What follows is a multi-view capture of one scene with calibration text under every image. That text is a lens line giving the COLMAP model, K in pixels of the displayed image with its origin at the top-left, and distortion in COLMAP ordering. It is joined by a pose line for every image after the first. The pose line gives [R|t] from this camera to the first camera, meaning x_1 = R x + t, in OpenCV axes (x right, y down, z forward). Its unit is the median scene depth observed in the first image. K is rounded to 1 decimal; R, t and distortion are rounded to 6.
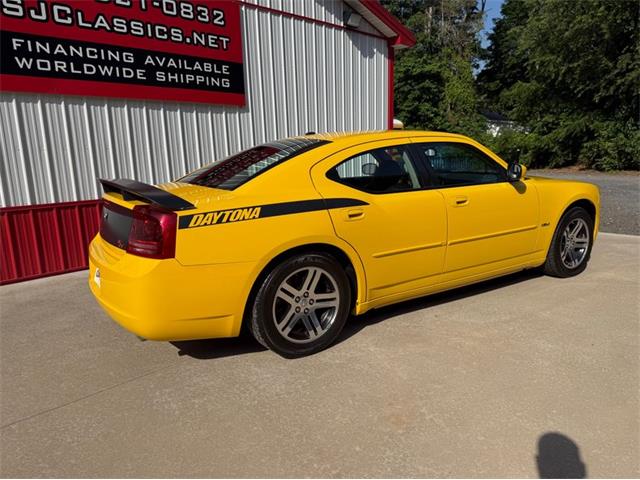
lens RADIAL K [[456.5, 0, 317.8], [0, 456.5, 241.2], [0, 0, 1]] dist [0.025023, -0.032965]
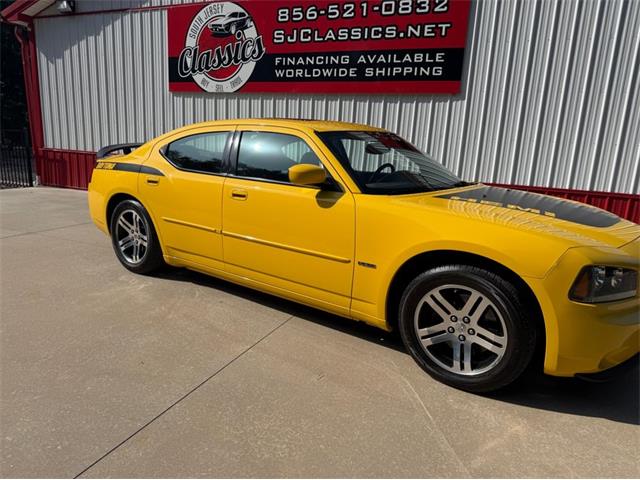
lens RADIAL K [[460.1, 0, 317.6], [0, 460.1, 243.6], [0, 0, 1]] dist [0.029830, -0.045791]
pose [[0.353512, 0.254296, -0.900202, 0.833595], [-0.232918, 0.955960, 0.178579, -0.132534], [0.905968, 0.146543, 0.397173, 0.518768]]
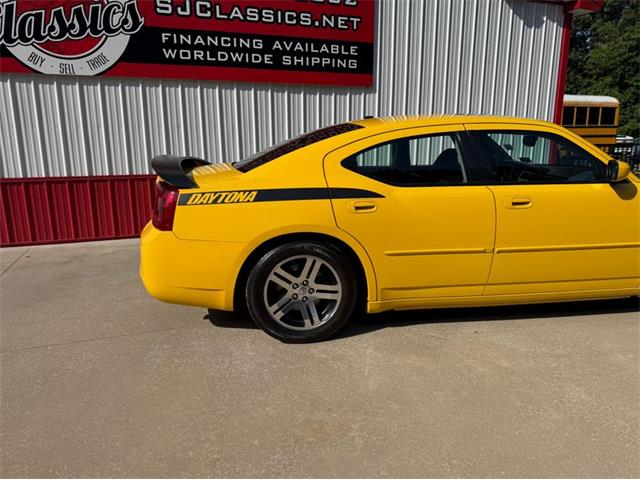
lens RADIAL K [[456.5, 0, 317.7], [0, 456.5, 235.2], [0, 0, 1]] dist [0.025023, -0.032965]
pose [[0.908321, 0.117643, -0.401390, 0.212944], [-0.104095, 0.993019, 0.055482, -0.024205], [0.405114, -0.008613, 0.914225, 0.057180]]
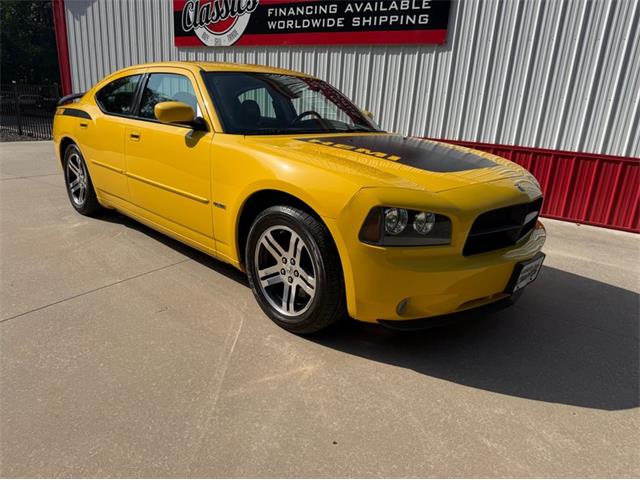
lens RADIAL K [[460.1, 0, 318.9], [0, 460.1, 247.3], [0, 0, 1]] dist [0.029830, -0.045791]
pose [[0.208333, 0.337533, -0.917970, 0.911350], [-0.247483, 0.926213, 0.284397, -0.162446], [0.946229, 0.167933, 0.276495, 0.752926]]
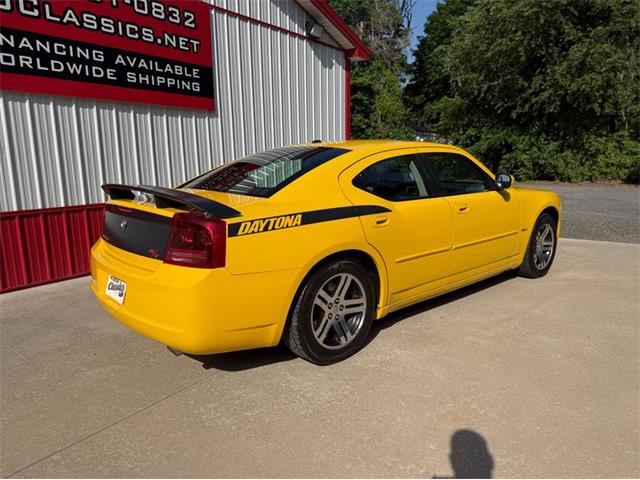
lens RADIAL K [[456.5, 0, 322.5], [0, 456.5, 239.7], [0, 0, 1]] dist [0.025023, -0.032965]
pose [[0.985779, -0.011824, 0.167629, -0.124927], [0.014946, 0.999737, -0.017372, -0.000663], [-0.167380, 0.019630, 0.985697, 0.004314]]
